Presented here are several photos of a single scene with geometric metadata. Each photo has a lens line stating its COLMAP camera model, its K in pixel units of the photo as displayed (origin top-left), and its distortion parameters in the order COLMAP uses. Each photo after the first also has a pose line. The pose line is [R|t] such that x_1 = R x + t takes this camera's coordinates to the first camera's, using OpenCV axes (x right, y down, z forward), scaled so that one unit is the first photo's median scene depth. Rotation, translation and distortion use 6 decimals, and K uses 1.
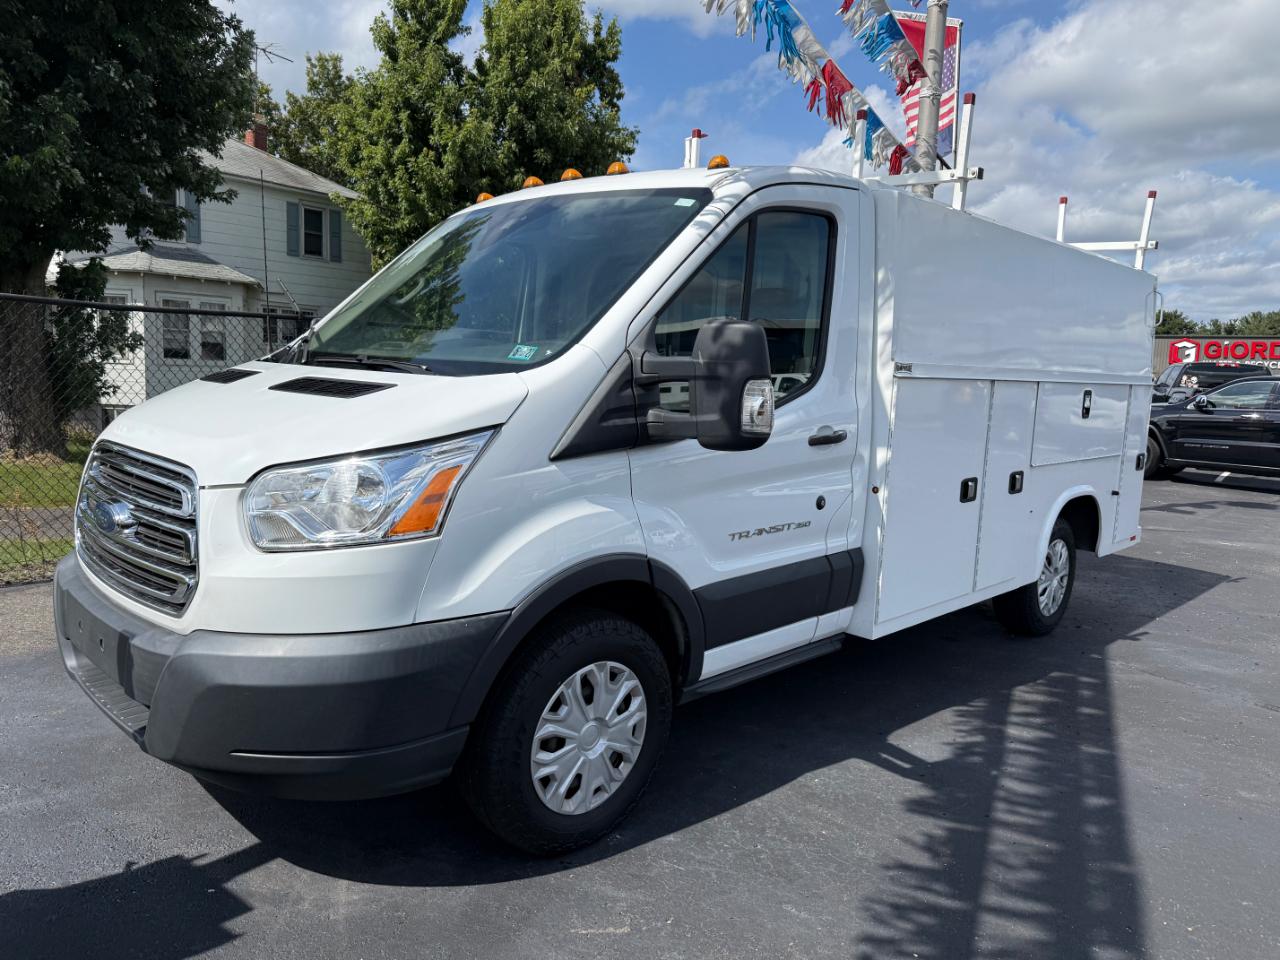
lens RADIAL K [[873.8, 0, 640.3], [0, 873.8, 491.7], [0, 0, 1]] dist [-0.032880, -0.001732]
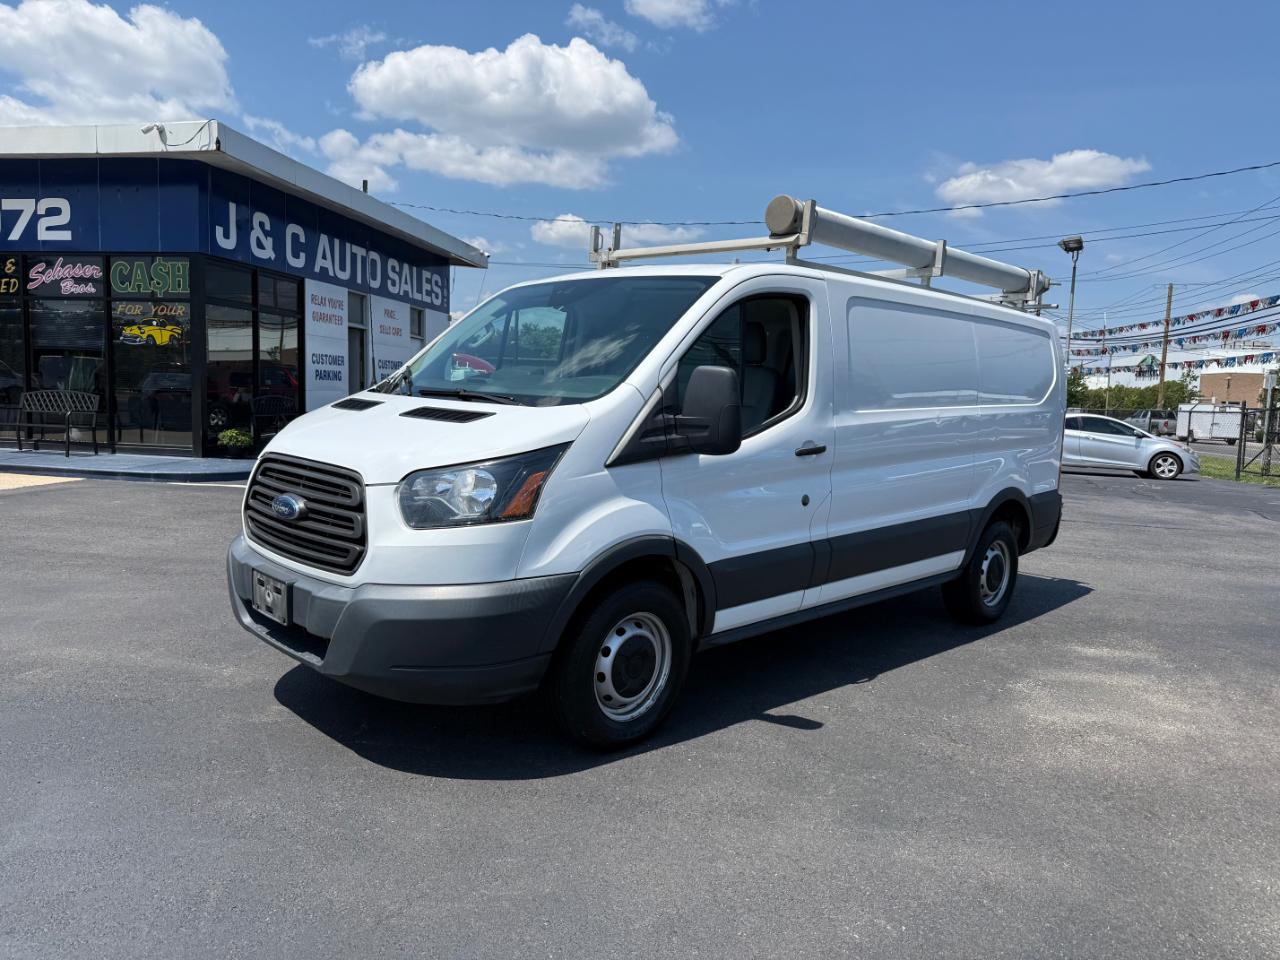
lens RADIAL K [[873.8, 0, 639.6], [0, 873.8, 475.9], [0, 0, 1]] dist [-0.032880, -0.001732]
pose [[0.999966, -0.001095, -0.008206, -0.036495], [0.000824, 0.999456, -0.032968, 0.024624], [0.008238, 0.032961, 0.999423, -0.387800]]
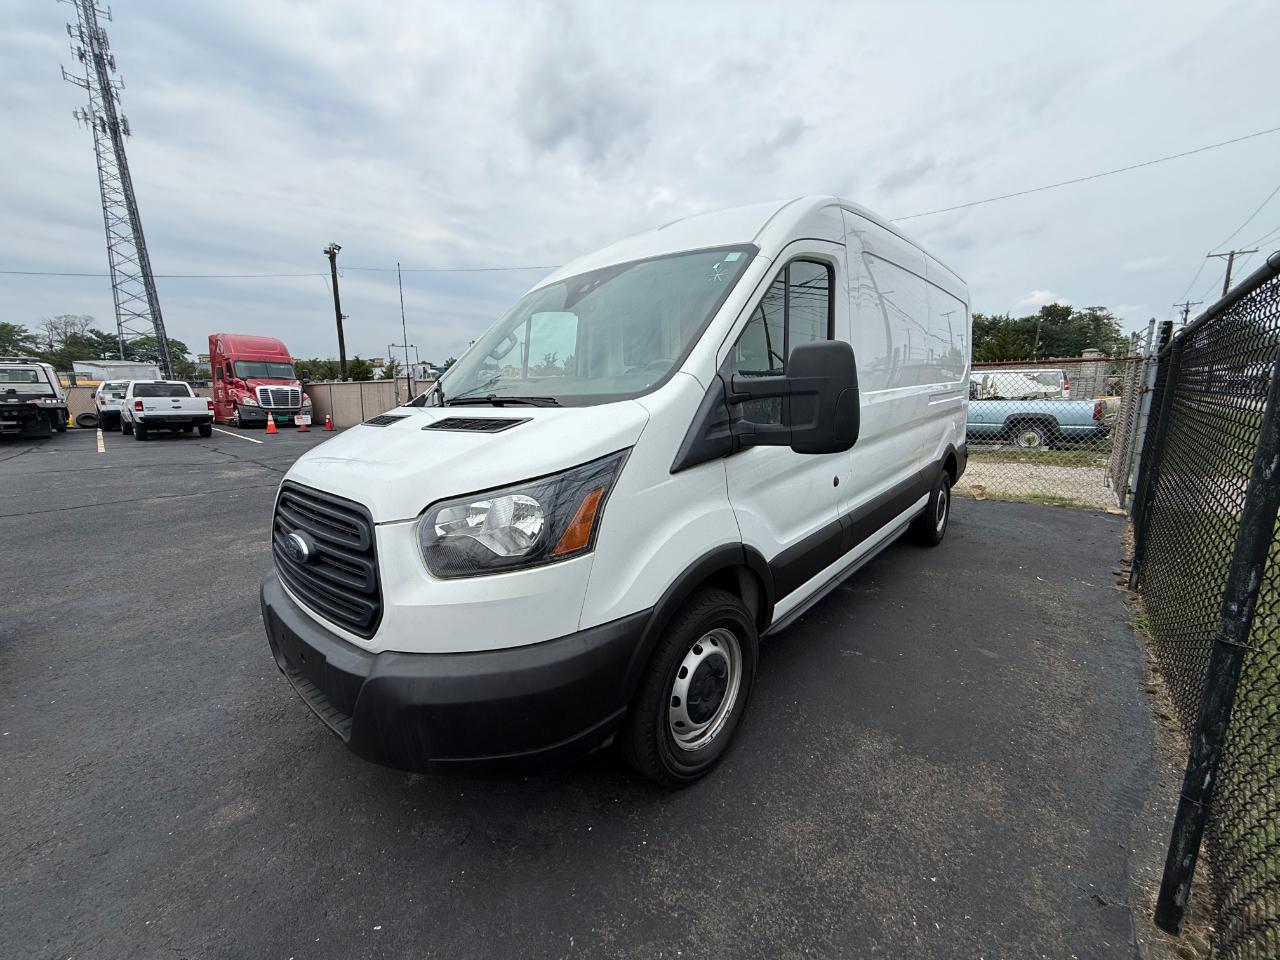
lens RADIAL K [[516.1, 0, 645.5], [0, 516.1, 501.0], [0, 0, 1]] dist [-0.009183, 0.000069]
pose [[0.996329, -0.080084, 0.030248, -0.154309], [0.078056, 0.994948, 0.063138, -0.041899], [-0.035152, -0.060545, 0.997546, 0.282000]]
